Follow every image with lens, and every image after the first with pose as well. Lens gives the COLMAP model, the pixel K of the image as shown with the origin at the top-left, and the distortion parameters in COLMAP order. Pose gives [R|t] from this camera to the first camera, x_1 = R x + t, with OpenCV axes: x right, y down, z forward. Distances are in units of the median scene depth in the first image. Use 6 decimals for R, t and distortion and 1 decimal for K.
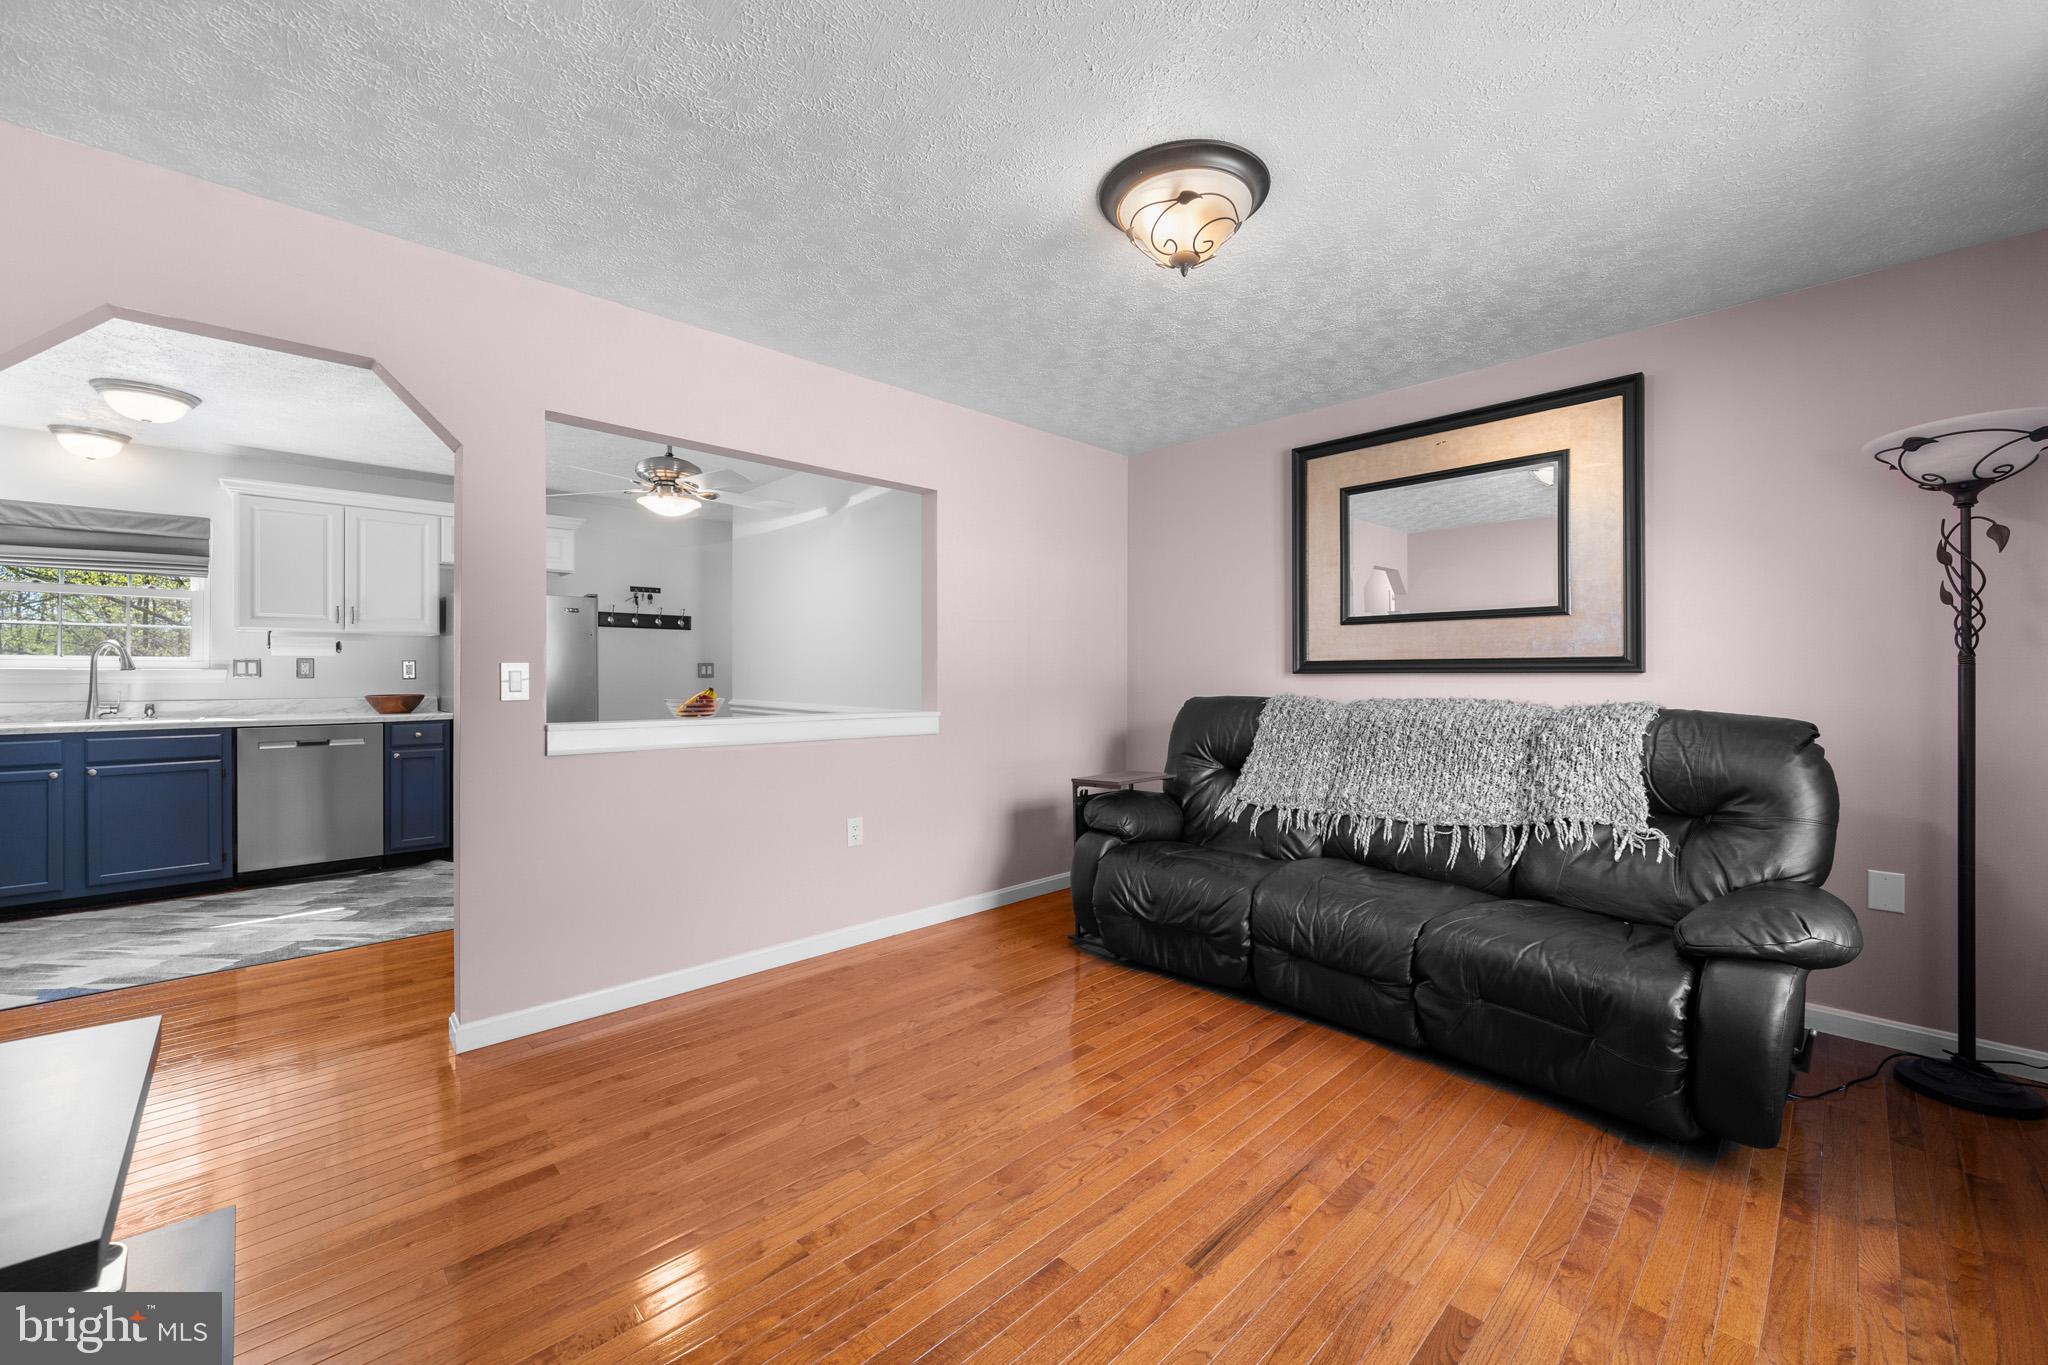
lens RADIAL K [[790.4, 0, 1035.0], [0, 790.4, 665.2], [0, 0, 1]] dist [0.000197, -0.000124]
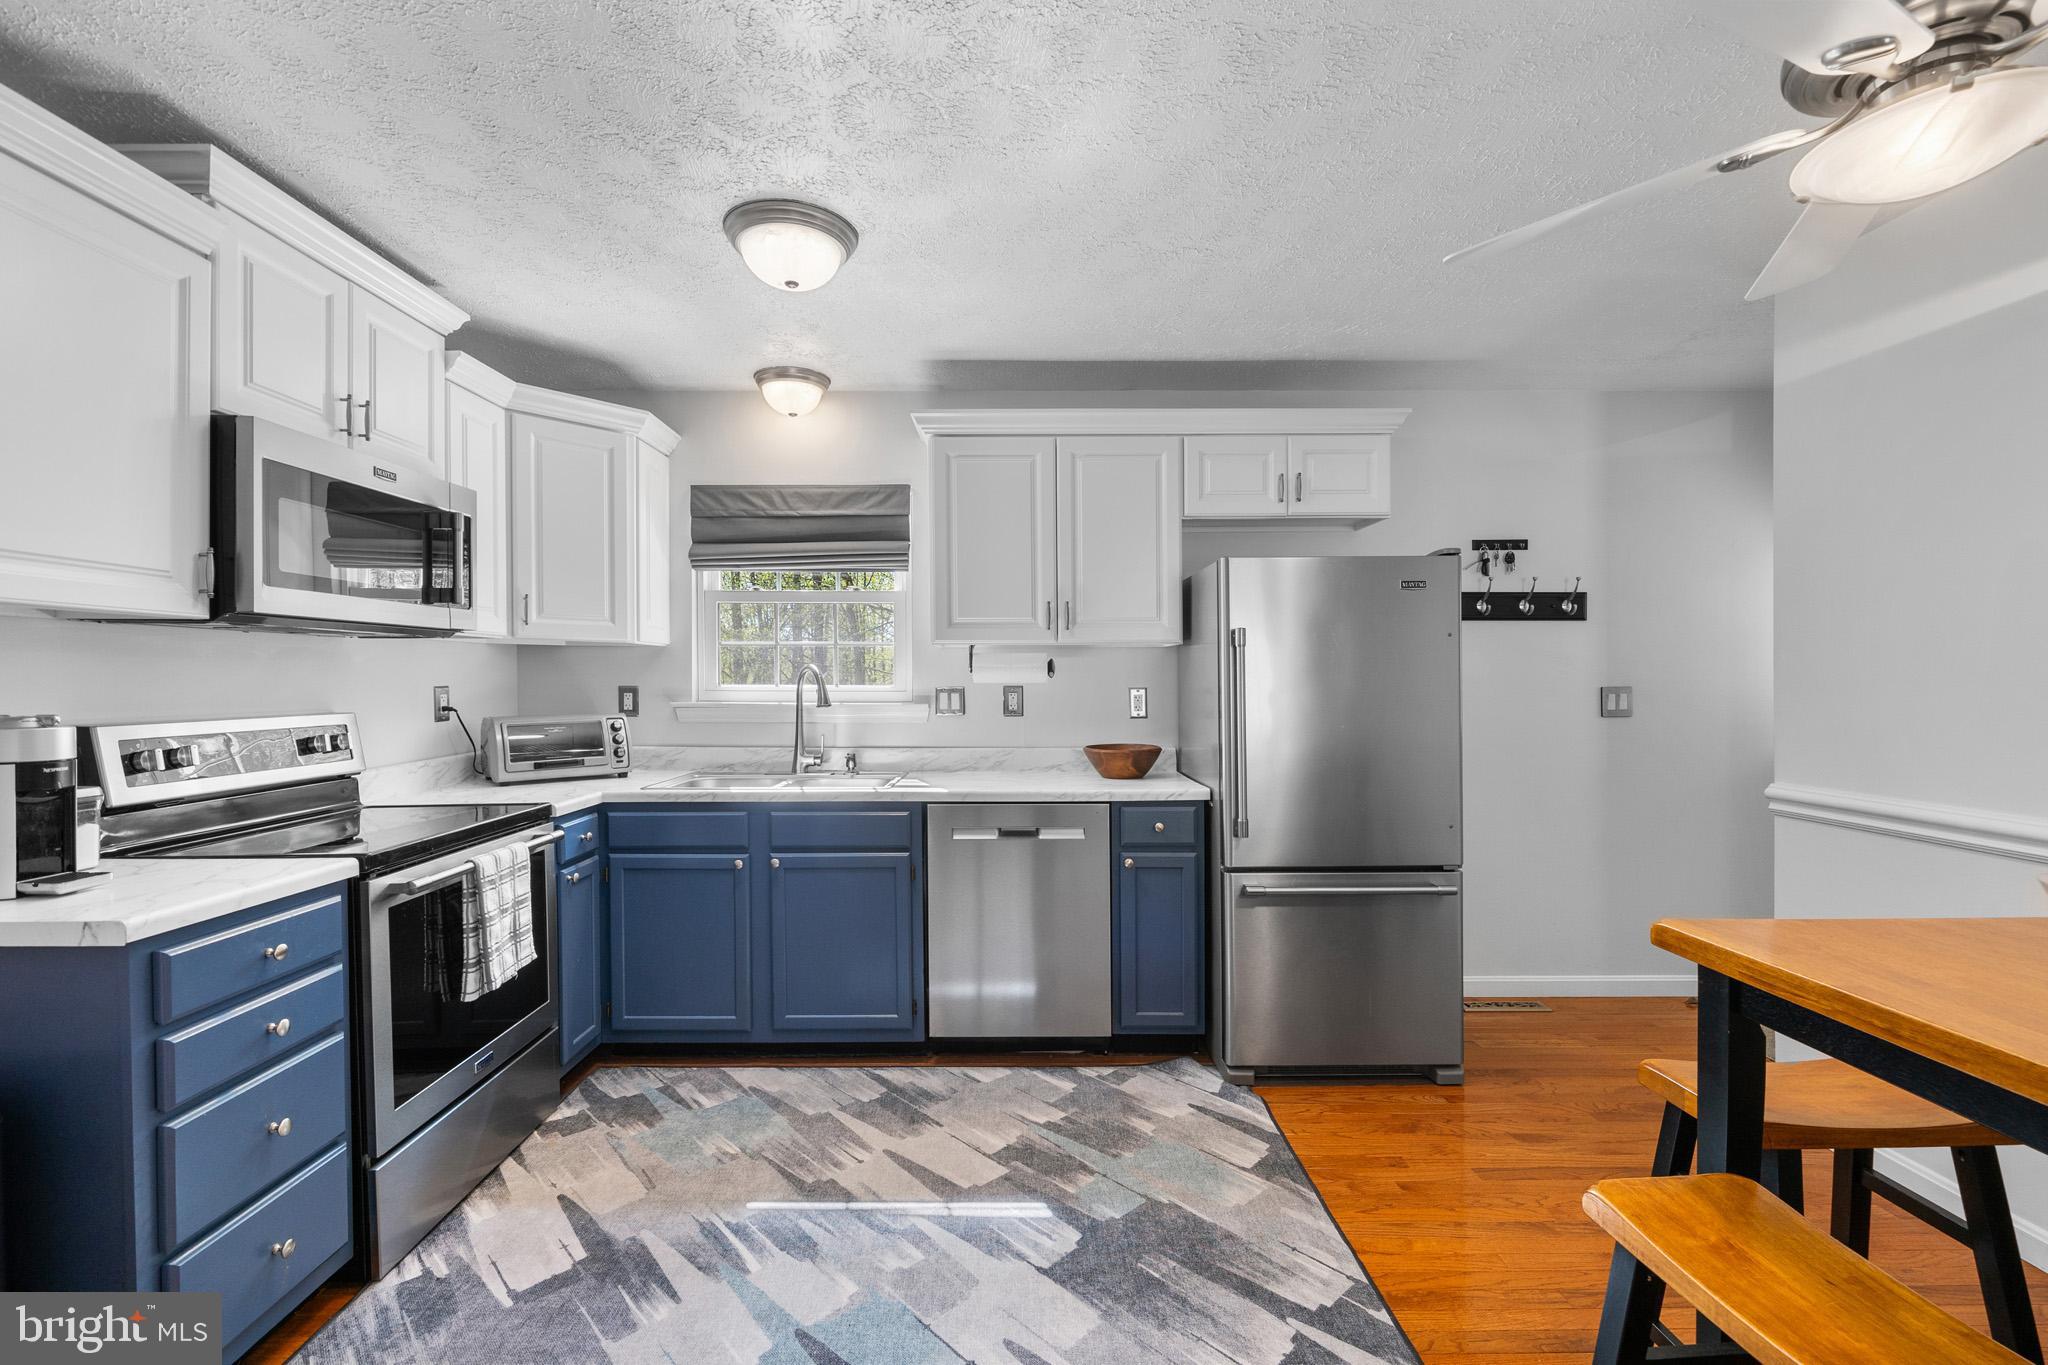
lens RADIAL K [[868.9, 0, 1024.0], [0, 868.9, 682.5], [0, 0, 1]] dist [0.001182, 0.000117]
pose [[0.721447, 0.002073, -0.692467, -0.438049], [0.007897, 0.999906, 0.011221, -0.020400], [0.692425, -0.013564, 0.721363, 0.510003]]
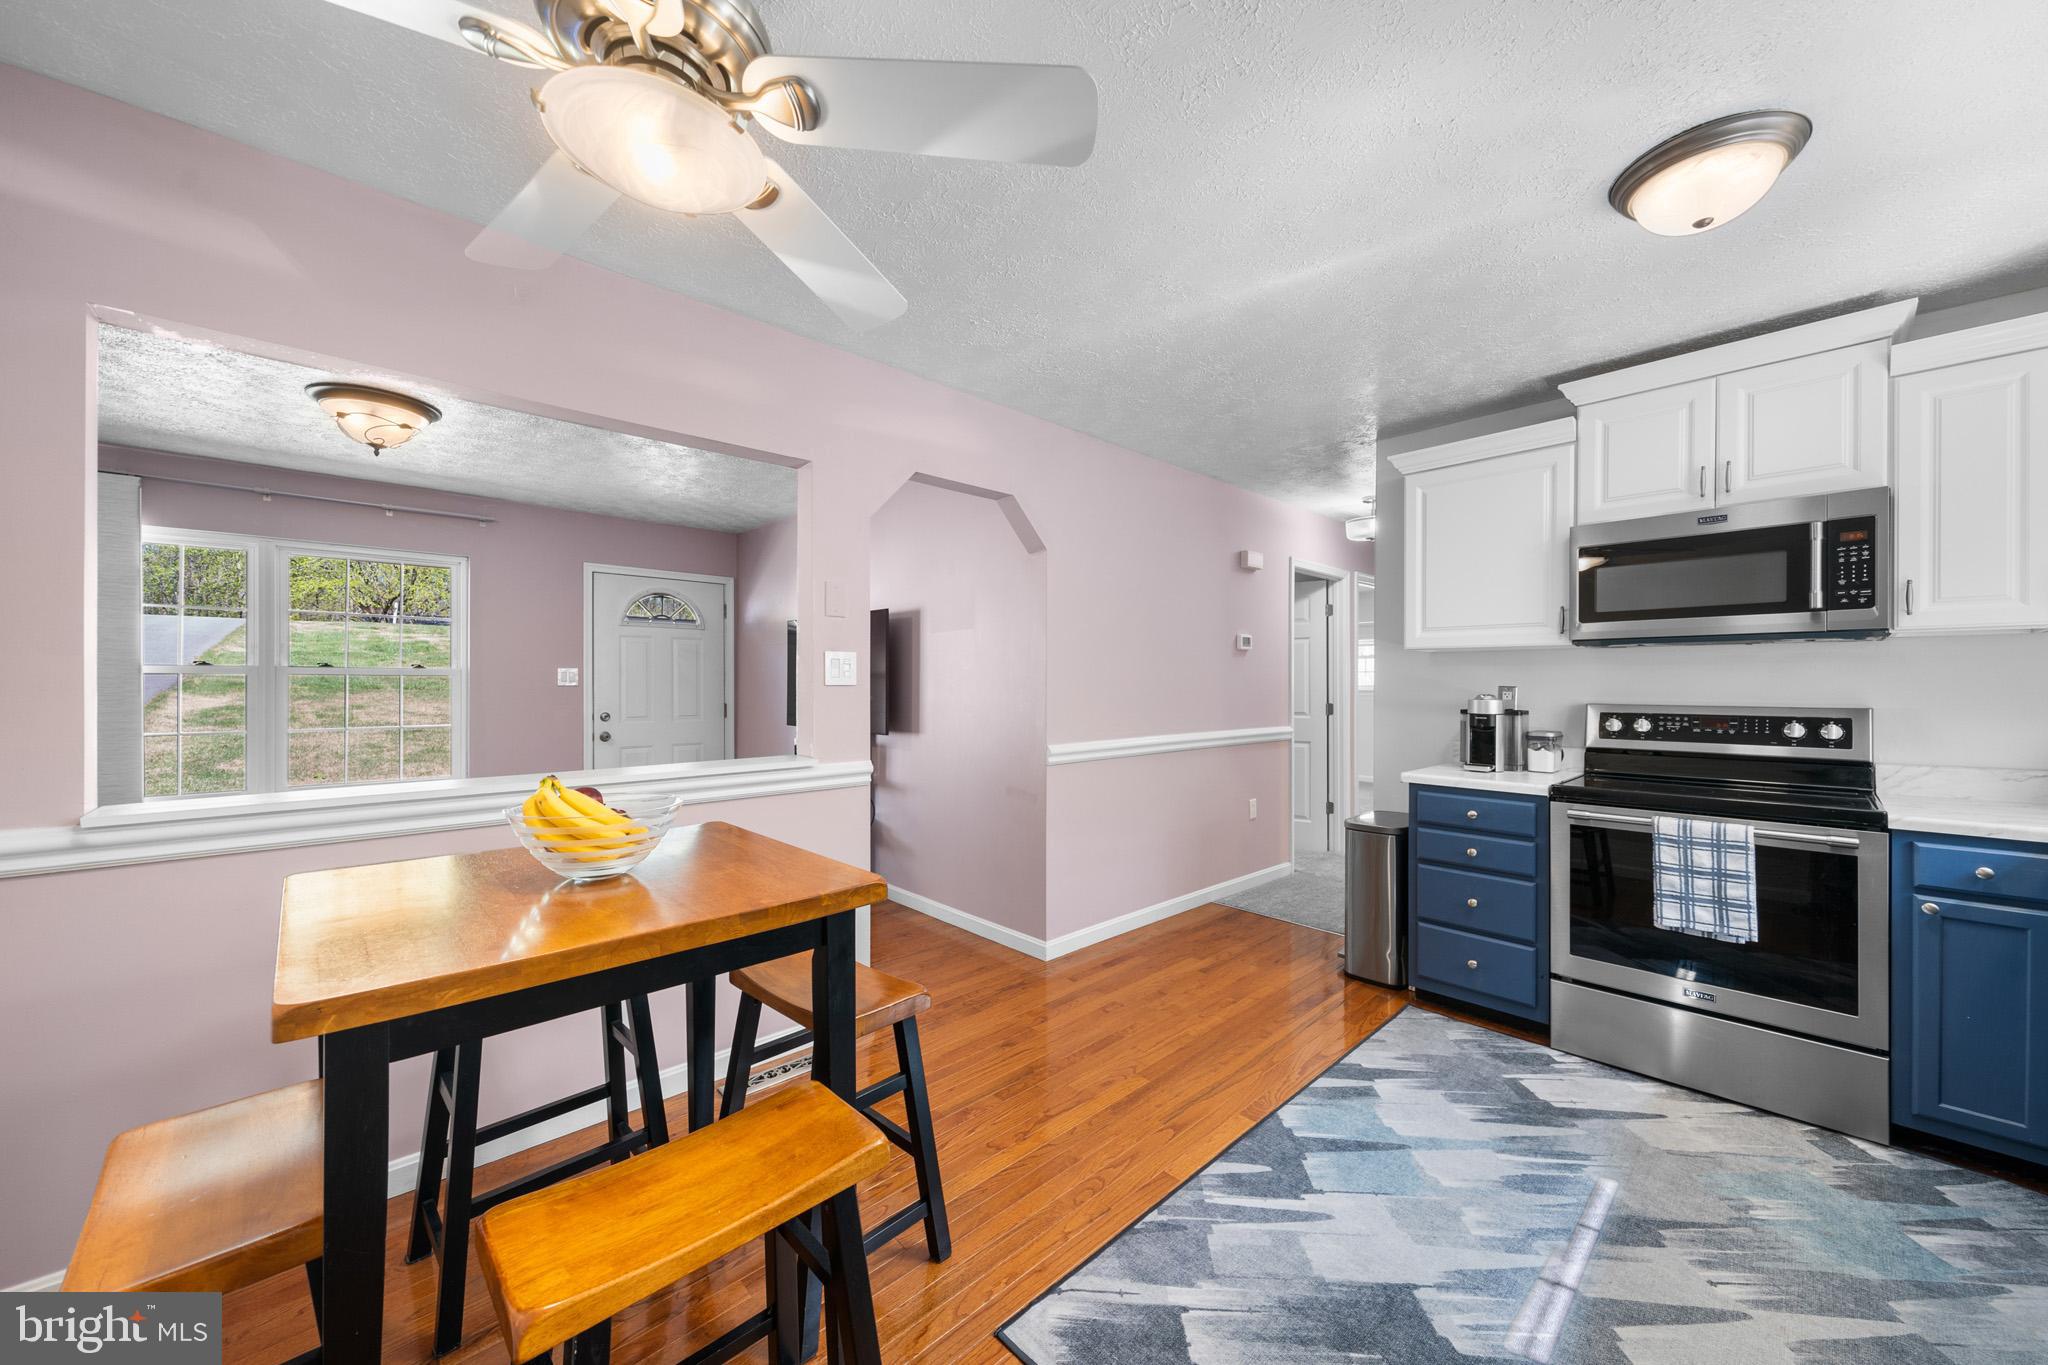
lens RADIAL K [[735.4, 0, 1028.9], [0, 735.4, 691.9], [0, 0, 1]] dist [-0.000030, -0.000033]
pose [[-0.999871, -0.003560, 0.015648, -0.553932], [-0.003629, 0.999984, -0.004416, -0.004529], [-0.015632, -0.004472, -0.999868, 1.189055]]
